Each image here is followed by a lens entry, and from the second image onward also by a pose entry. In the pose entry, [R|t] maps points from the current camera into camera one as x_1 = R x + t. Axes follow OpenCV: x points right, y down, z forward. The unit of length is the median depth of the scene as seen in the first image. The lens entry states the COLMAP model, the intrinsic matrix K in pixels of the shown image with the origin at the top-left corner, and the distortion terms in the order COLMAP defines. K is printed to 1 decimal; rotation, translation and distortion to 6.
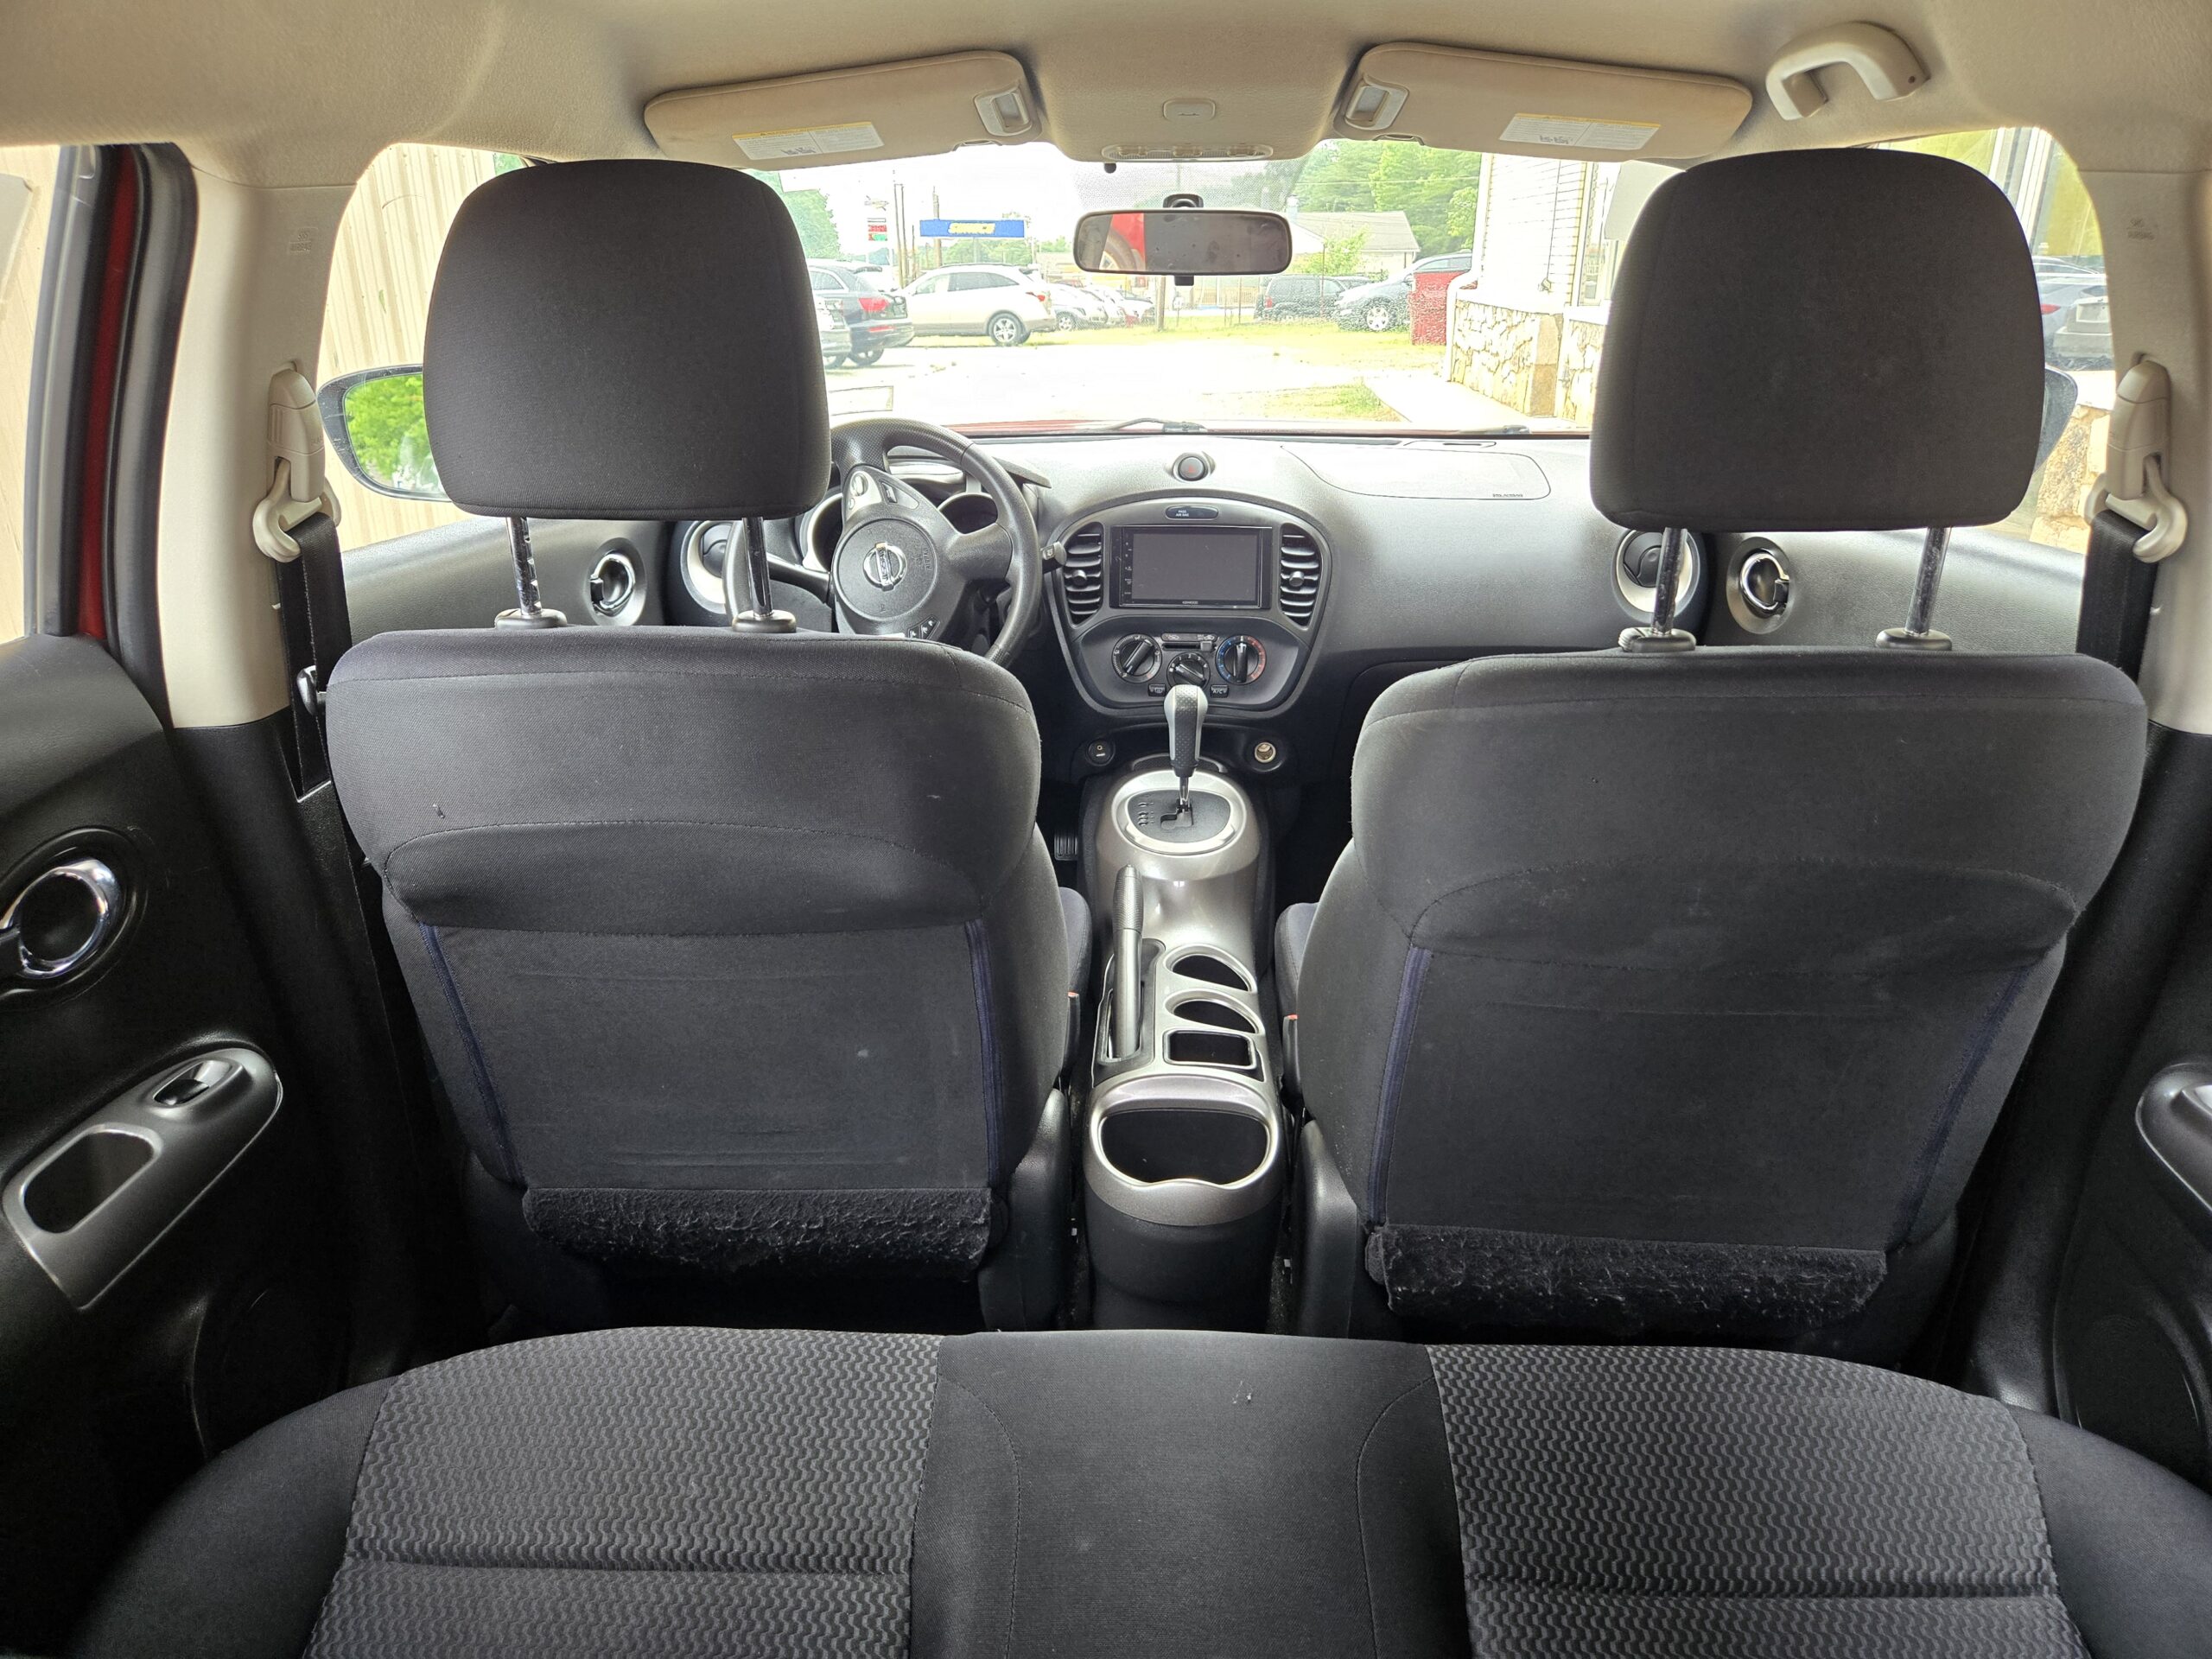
lens RADIAL K [[1495.0, 0, 1110.9], [0, 1495.0, 822.9], [0, 0, 1]] dist [0.066346, -0.059387]
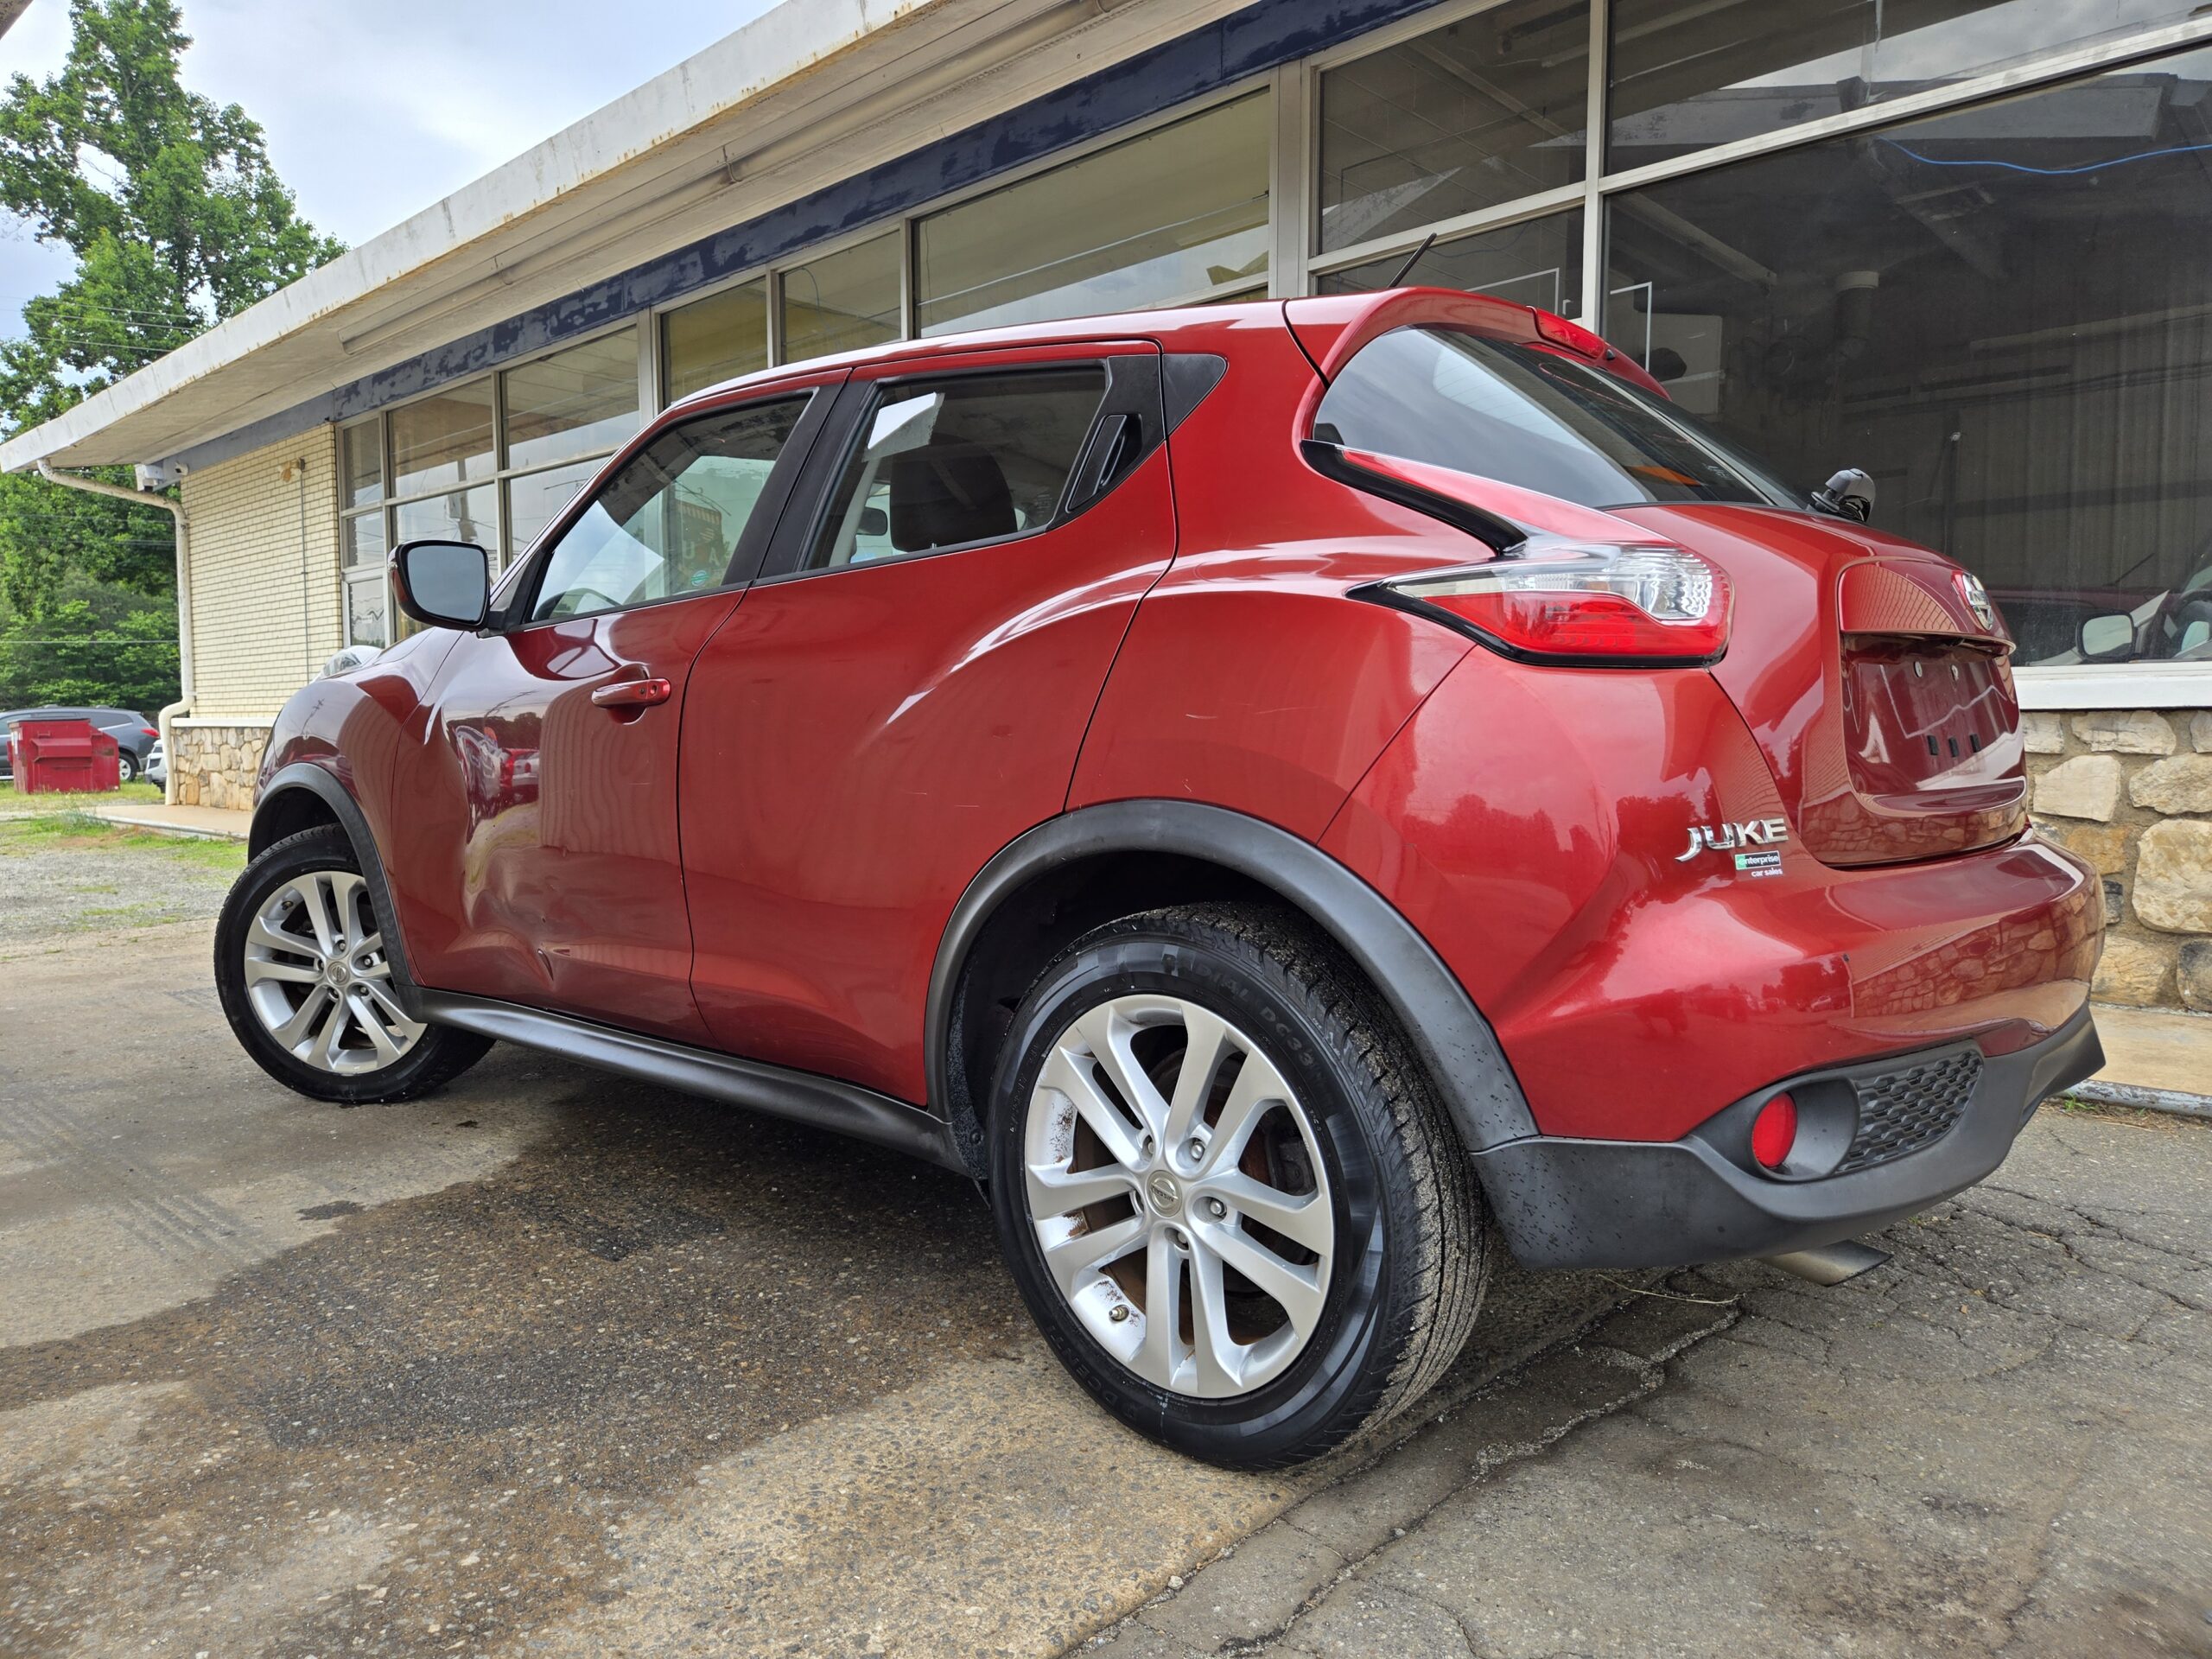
lens RADIAL K [[1495.0, 0, 1098.9], [0, 1495.0, 825.9], [0, 0, 1]] dist [0.066346, -0.059387]
pose [[0.648050, -0.048780, 0.760034, -1.170844], [0.269559, 0.948039, -0.168995, 0.422869], [-0.712299, 0.314392, 0.627526, -0.402303]]
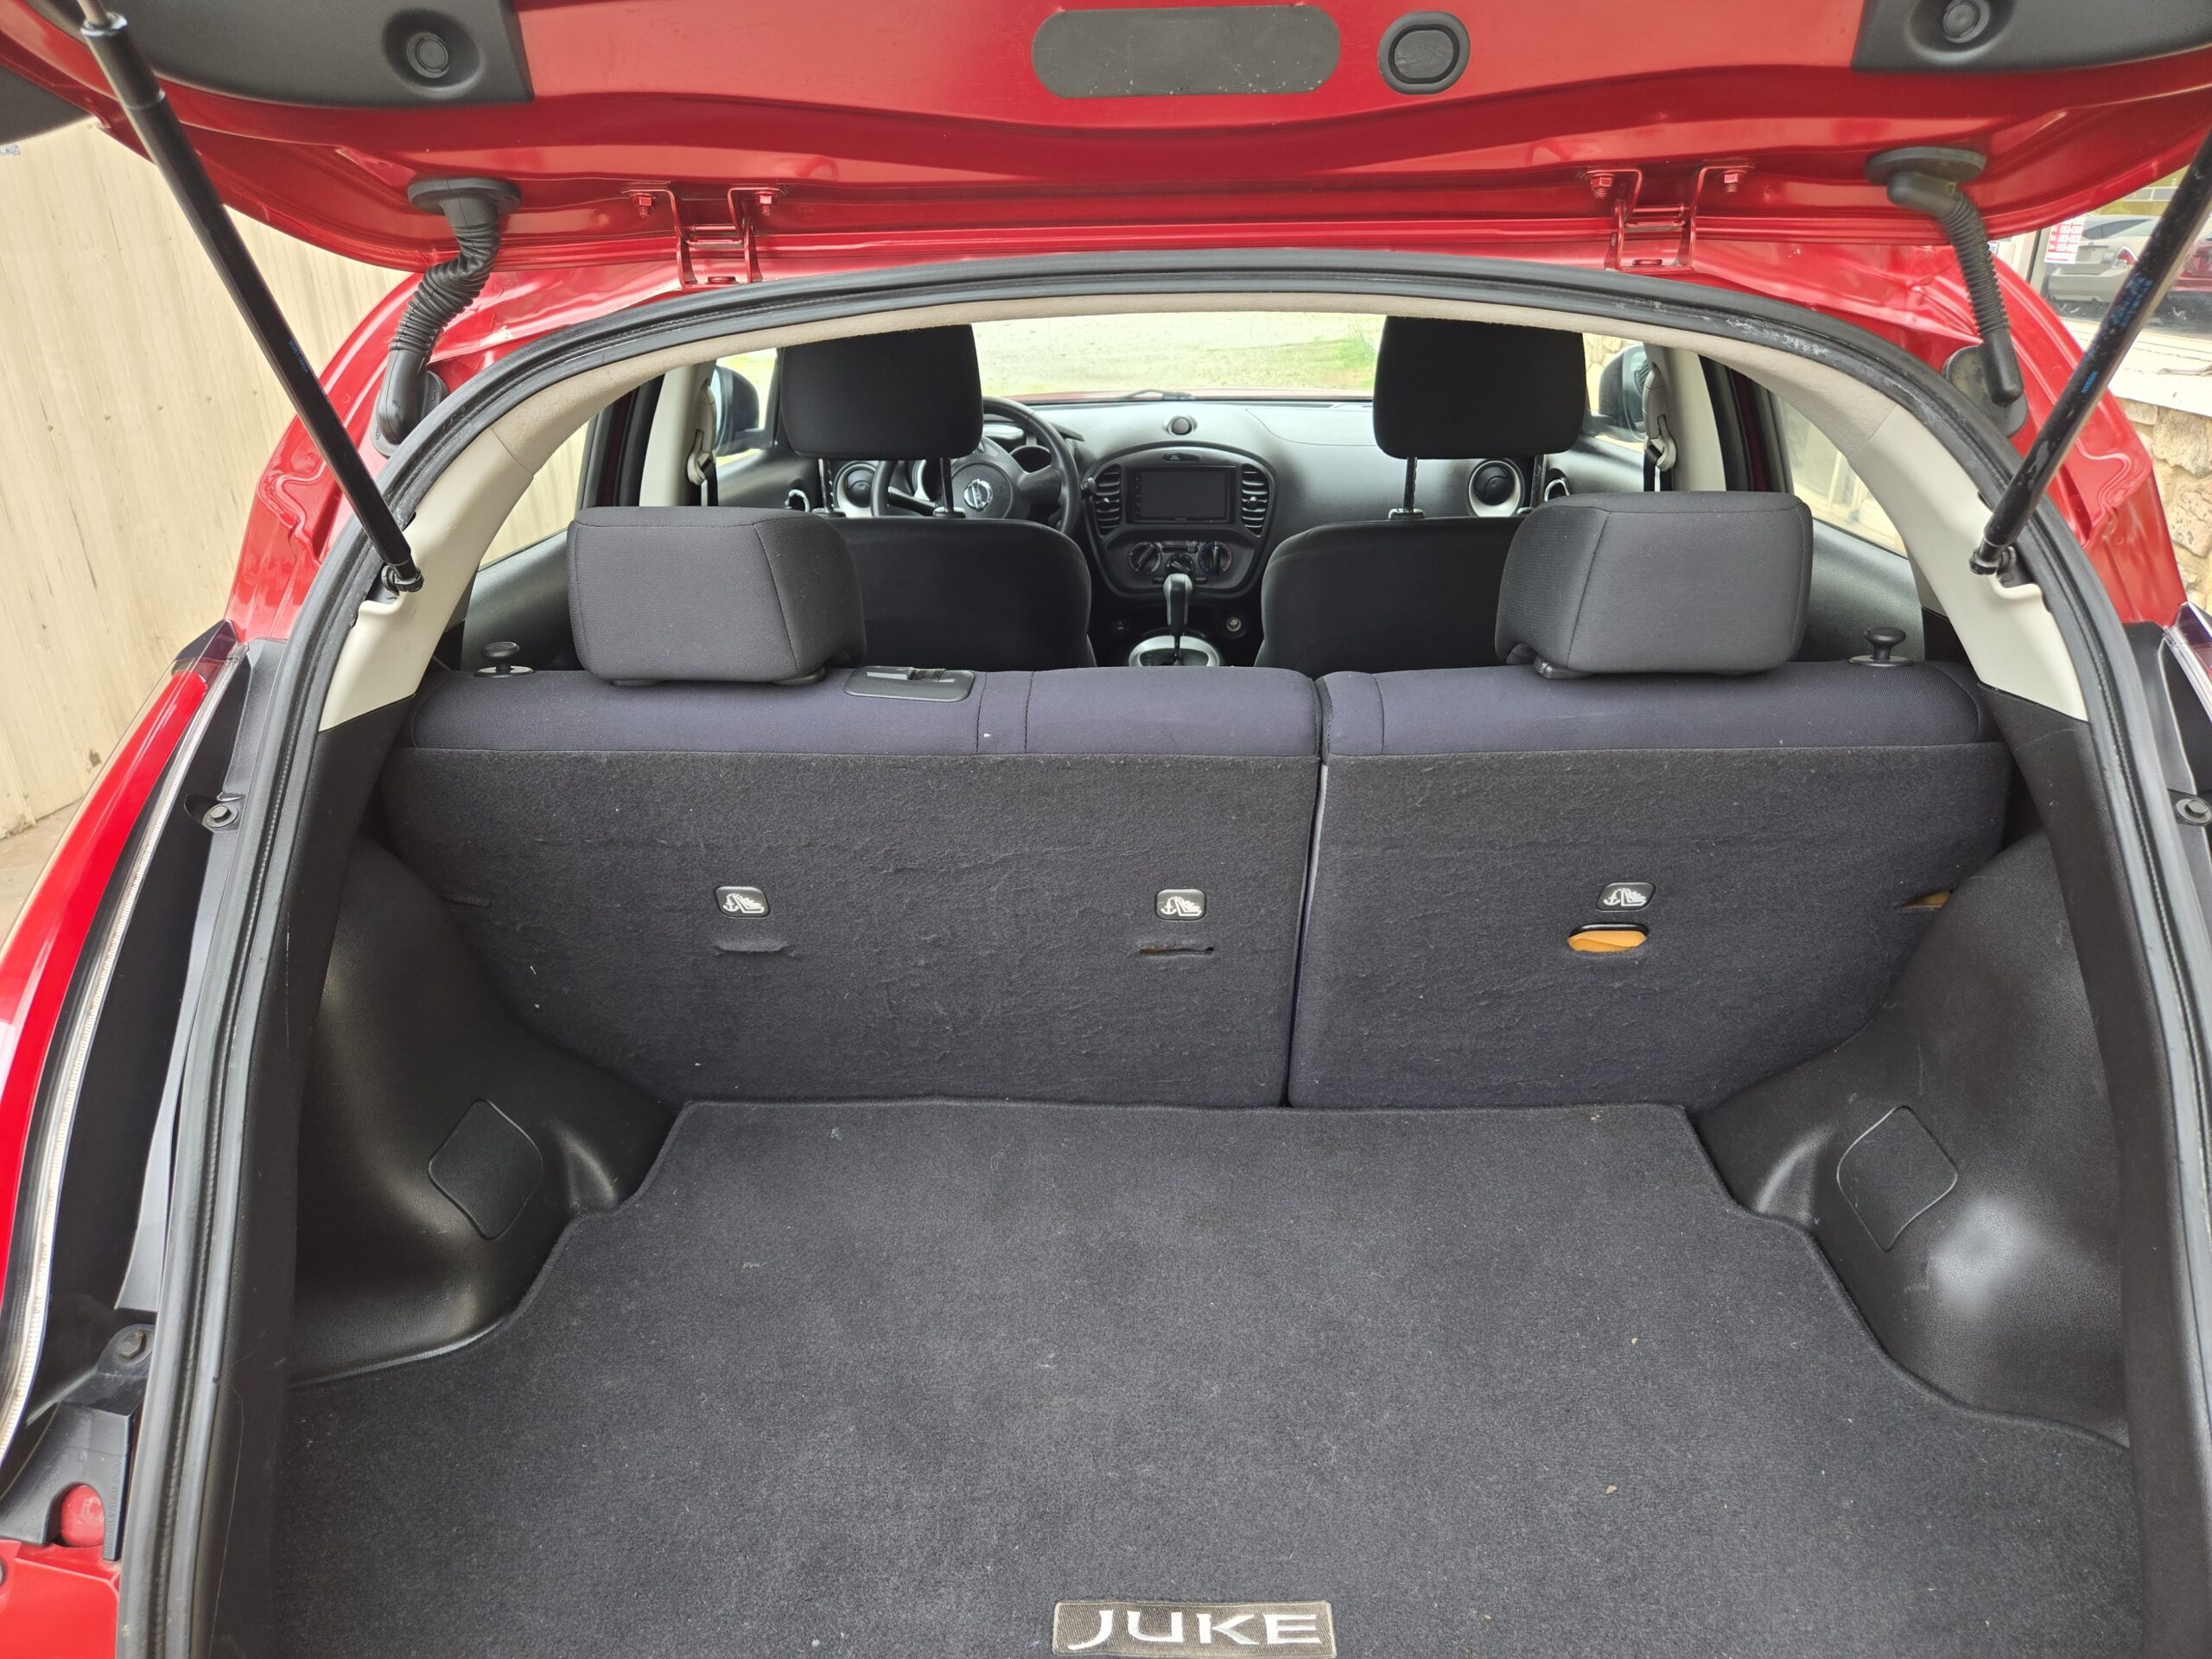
lens RADIAL K [[1495.0, 0, 1105.1], [0, 1495.0, 850.4], [0, 0, 1]] dist [0.066346, -0.059387]
pose [[0.999862, -0.008911, -0.014008, -0.003614], [0.009535, 0.998935, 0.045151, 0.110120], [0.013591, -0.045278, 0.998882, -0.484351]]
